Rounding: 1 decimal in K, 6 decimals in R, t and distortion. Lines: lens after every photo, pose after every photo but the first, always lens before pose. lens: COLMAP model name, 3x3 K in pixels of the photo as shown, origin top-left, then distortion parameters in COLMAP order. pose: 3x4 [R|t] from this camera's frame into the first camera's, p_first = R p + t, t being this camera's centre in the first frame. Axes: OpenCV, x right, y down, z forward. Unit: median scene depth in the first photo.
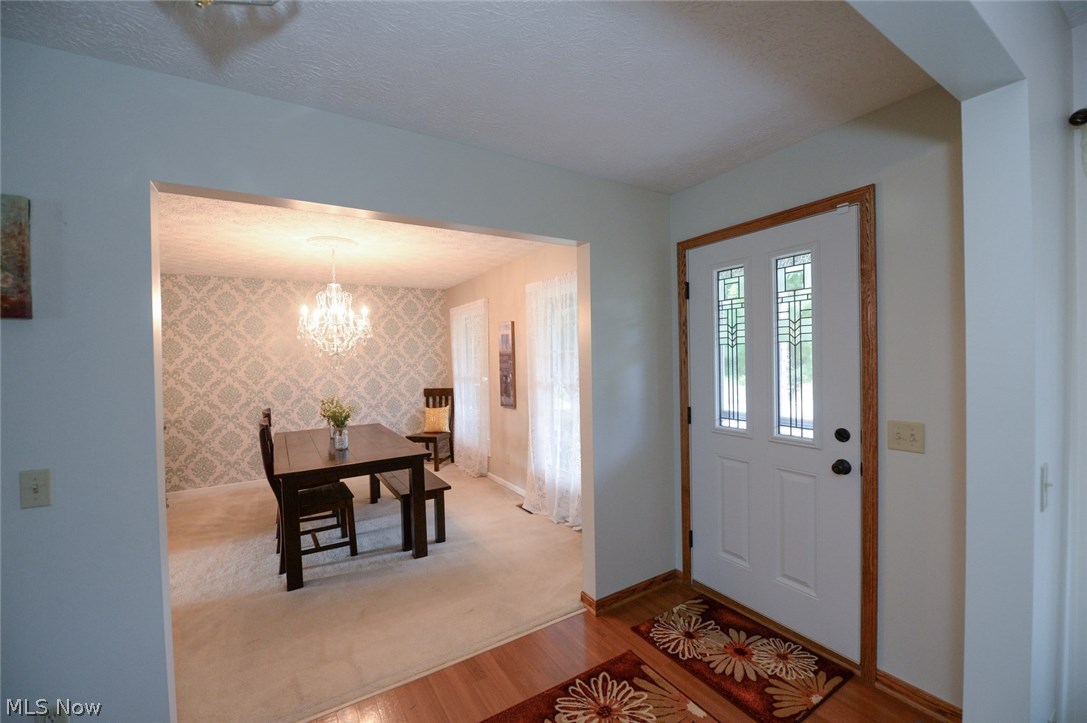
lens RADIAL K [[433.7, 0, 539.9], [0, 433.7, 360.9], [0, 0, 1]] dist [-0.013704, -0.002475]
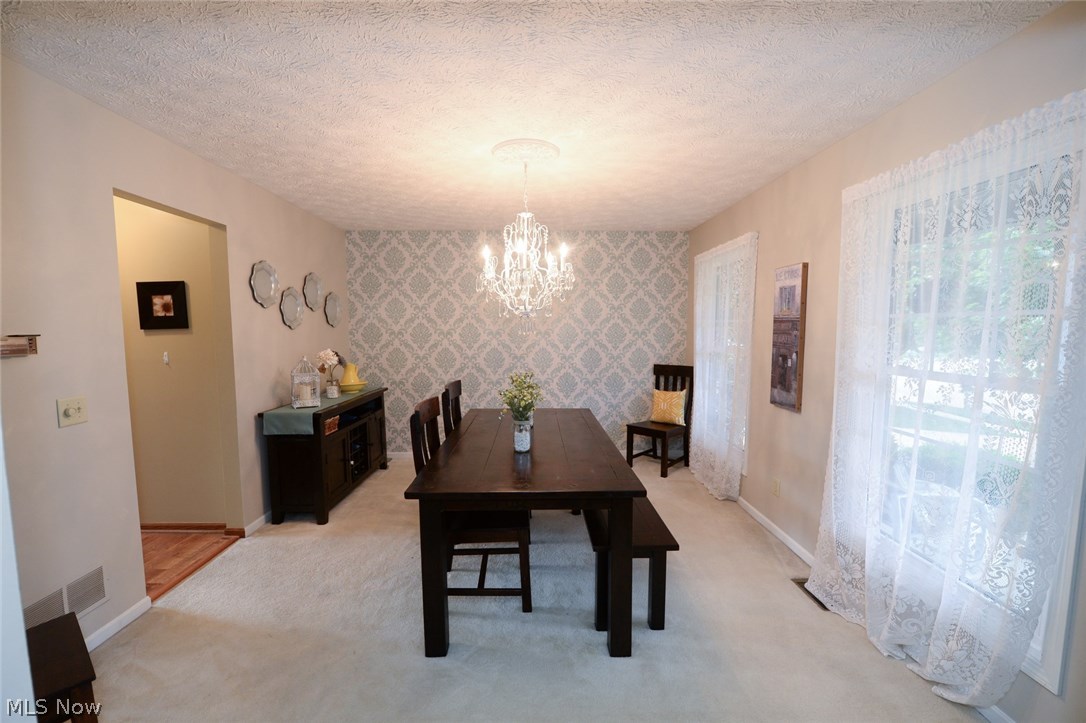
lens RADIAL K [[435.6, 0, 542.0], [0, 435.6, 364.3], [0, 0, 1]] dist [-0.014037, -0.001337]
pose [[0.860092, 0.067430, -0.505663, -0.060342], [-0.026824, 0.995832, 0.087168, 0.002562], [0.509433, -0.061408, 0.858316, 0.297019]]
